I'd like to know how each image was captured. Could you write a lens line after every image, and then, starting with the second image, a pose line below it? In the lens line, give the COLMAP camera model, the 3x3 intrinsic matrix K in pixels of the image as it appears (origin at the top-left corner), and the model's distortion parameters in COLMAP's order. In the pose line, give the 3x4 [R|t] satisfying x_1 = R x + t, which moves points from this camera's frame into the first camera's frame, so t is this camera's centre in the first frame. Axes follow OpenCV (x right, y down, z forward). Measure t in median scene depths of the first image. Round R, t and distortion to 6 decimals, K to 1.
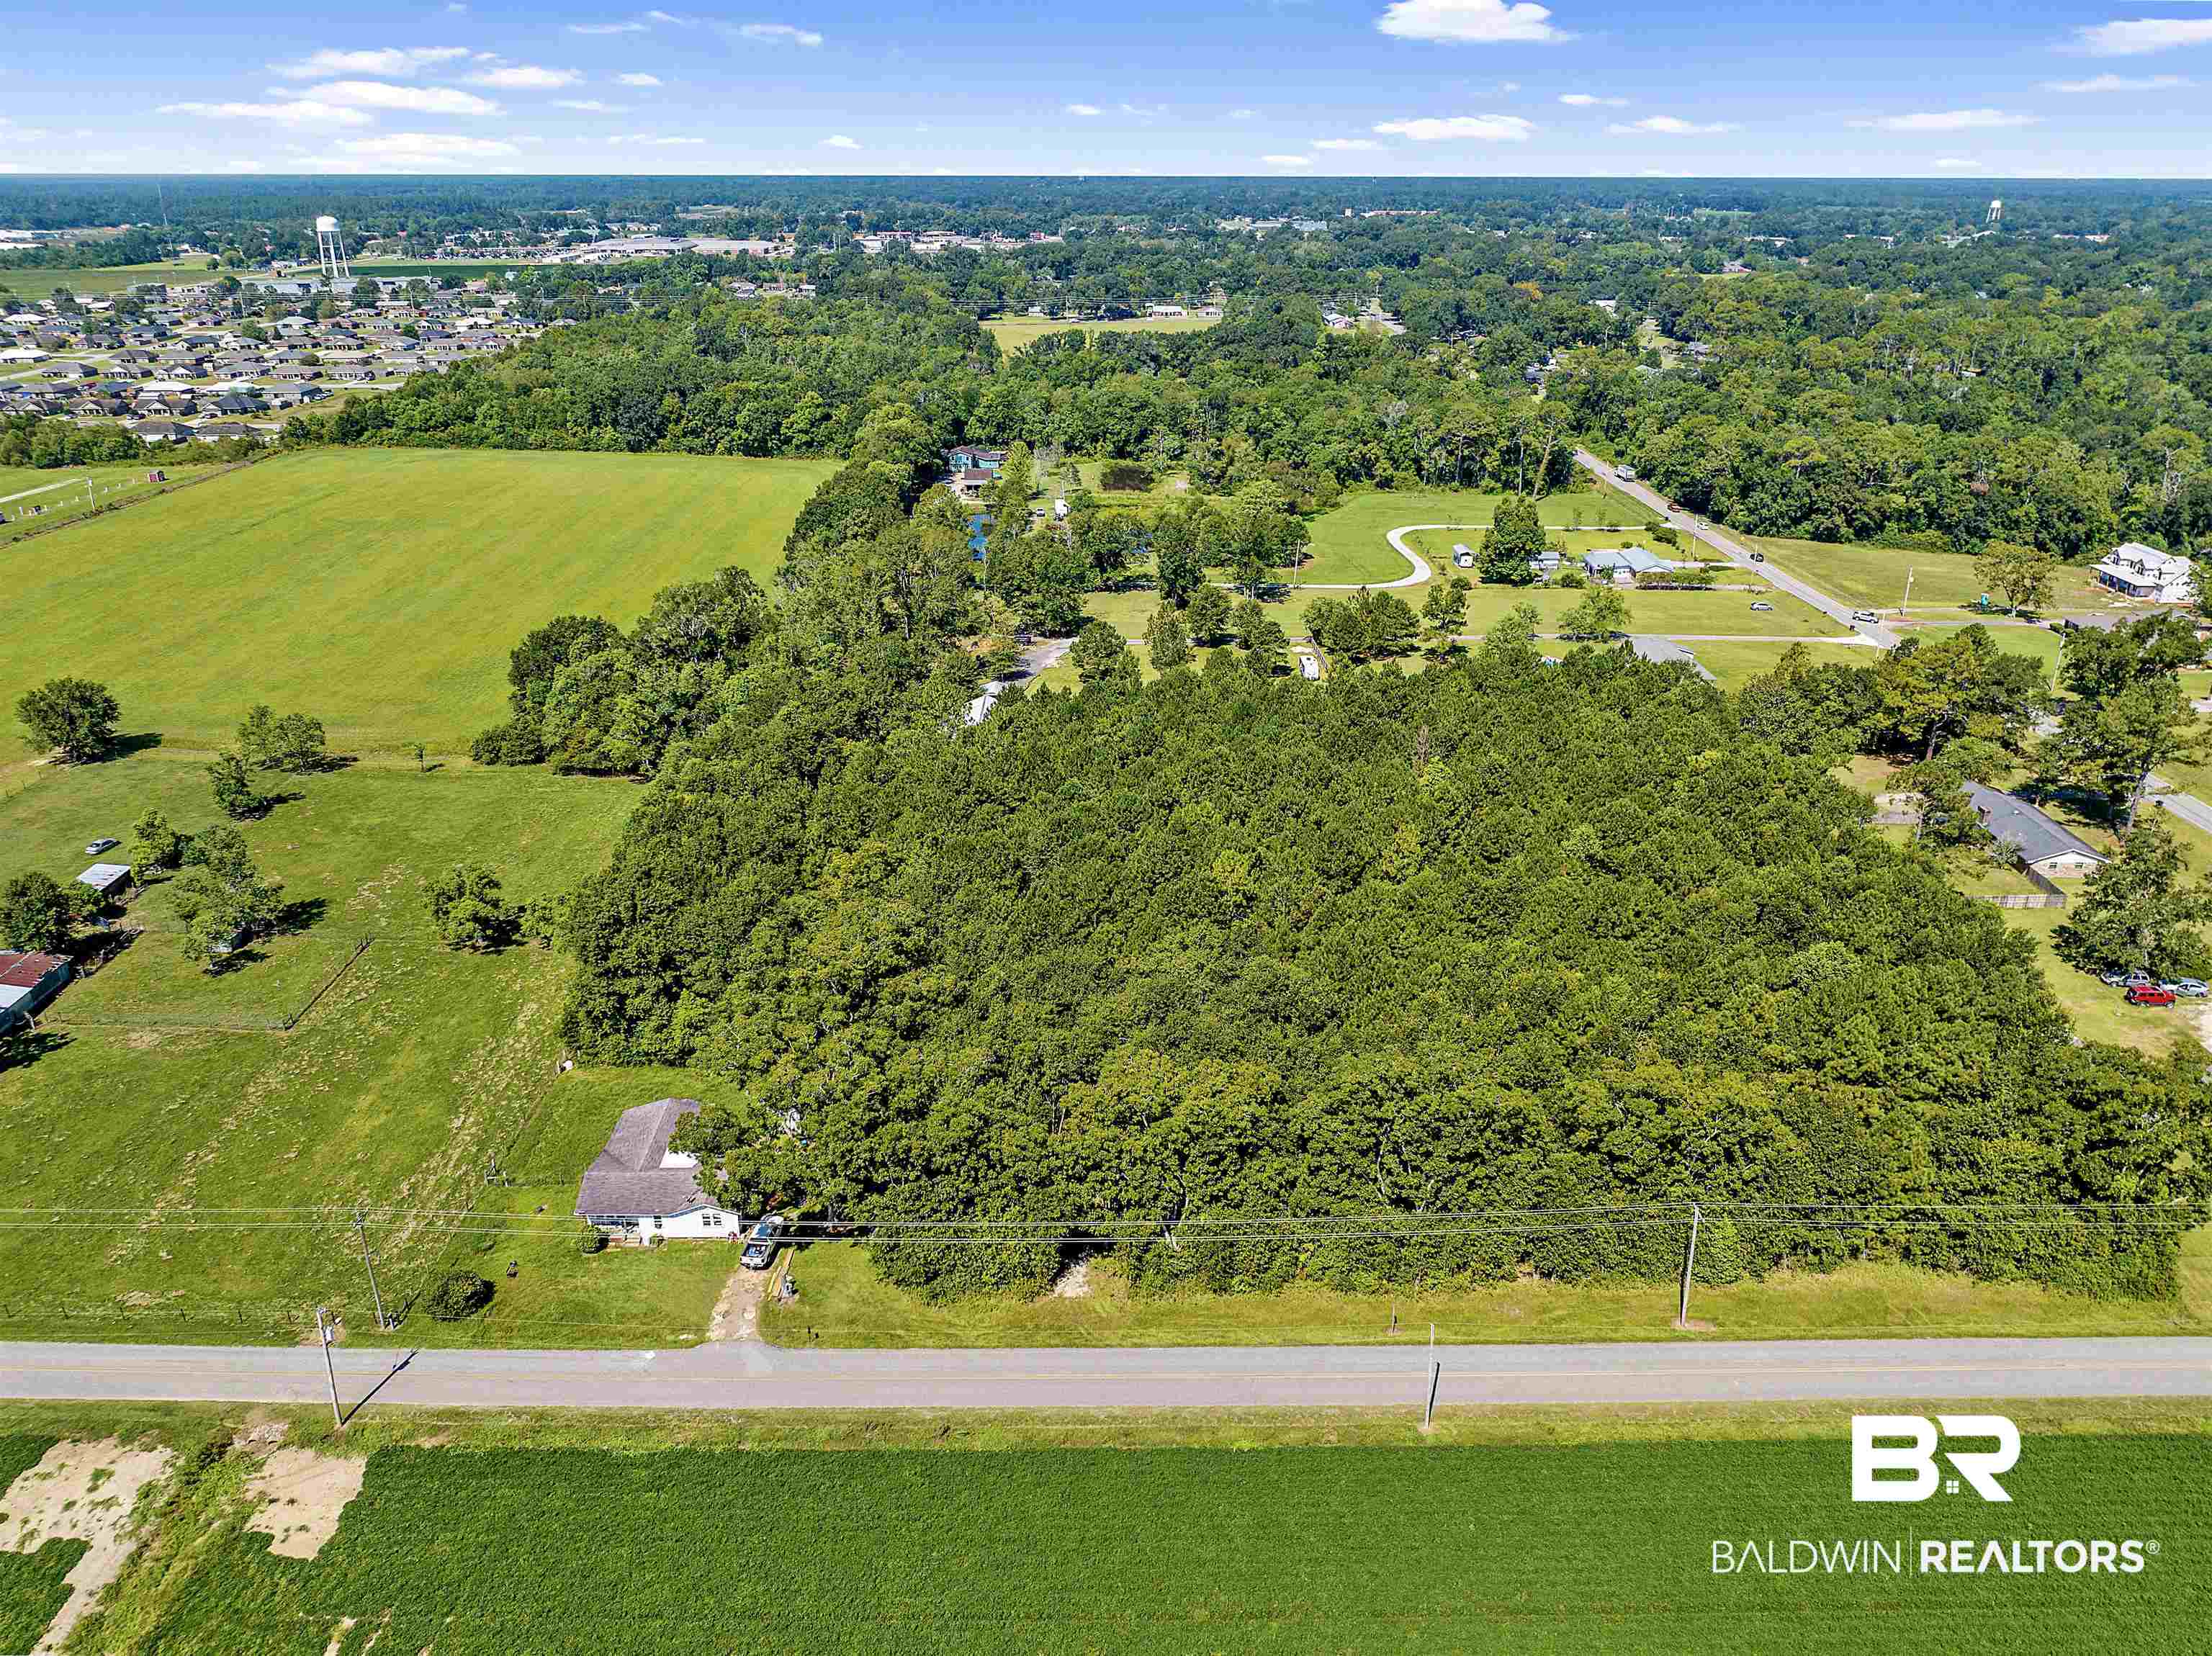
lens RADIAL K [[1576.6, 0, 1104.9], [0, 1576.6, 799.7], [0, 0, 1]] dist [-0.059727, 0.033174]
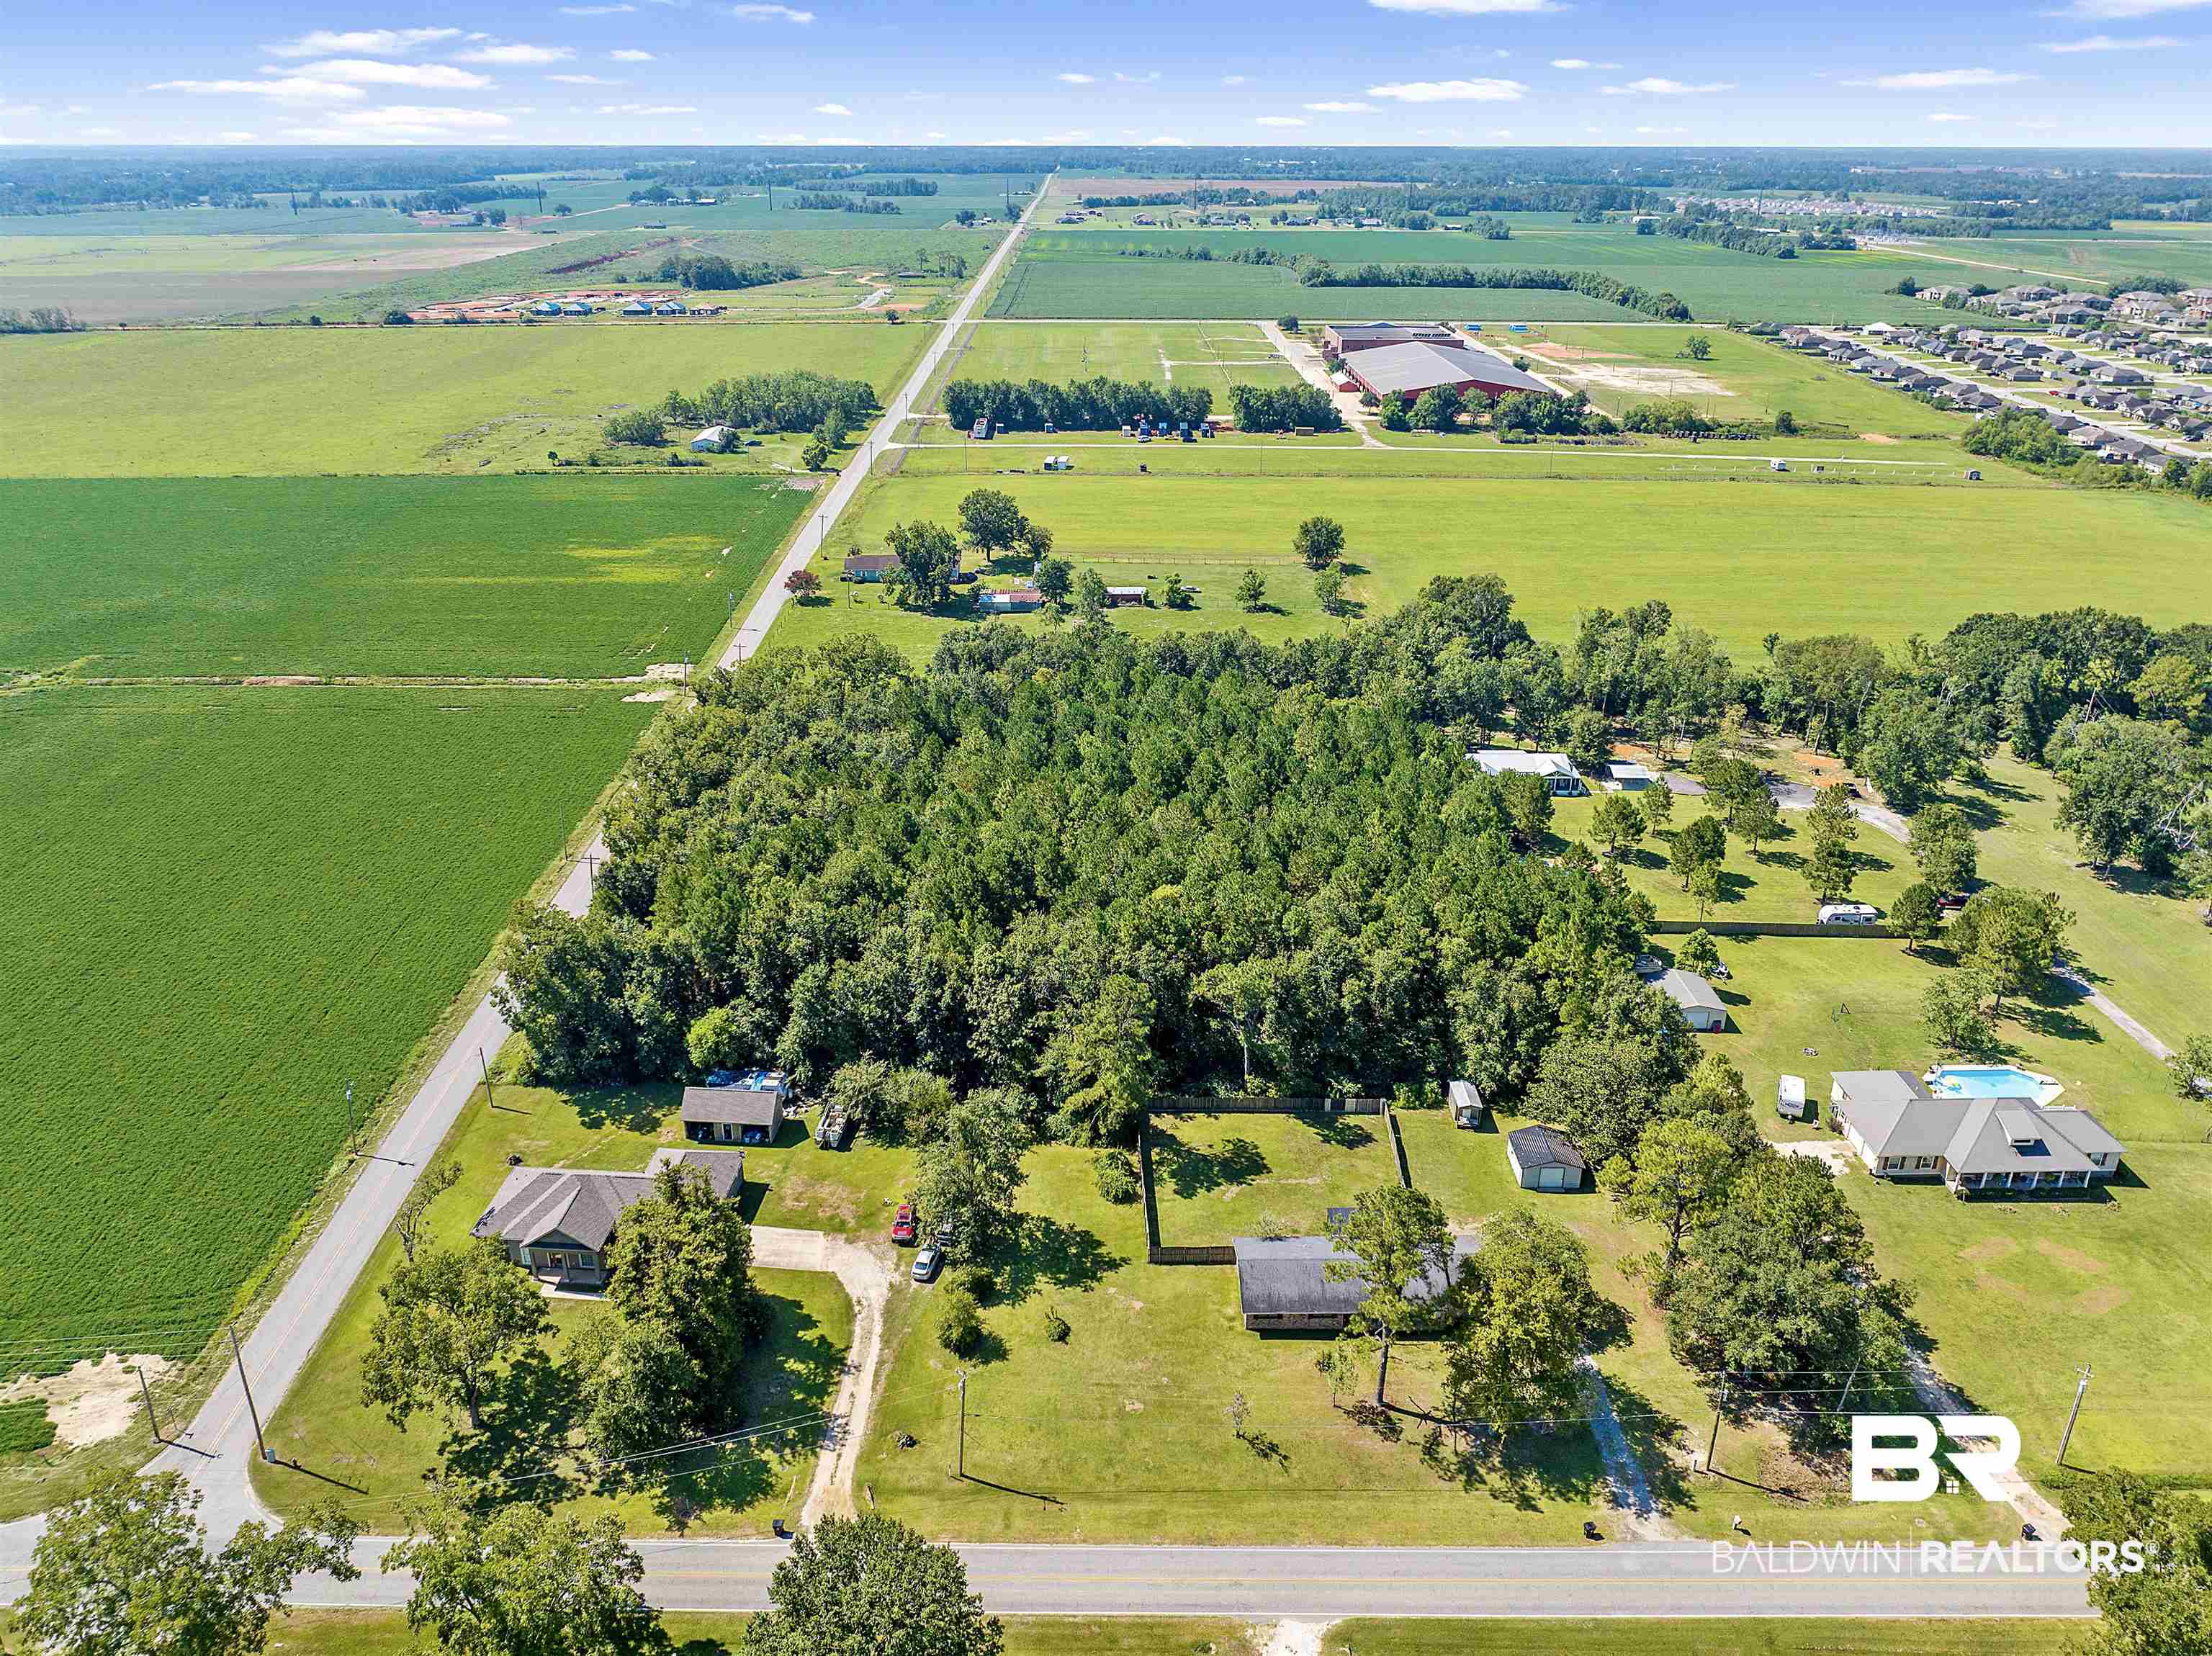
lens RADIAL K [[1611.3, 0, 1112.7], [0, 1611.3, 823.5], [0, 0, 1]] dist [-0.046881, 0.015303]
pose [[0.018773, 0.397677, -0.917334, 0.678298], [-0.380665, 0.851237, 0.361233, -0.219177], [0.924522, 0.342415, 0.167362, 0.401892]]
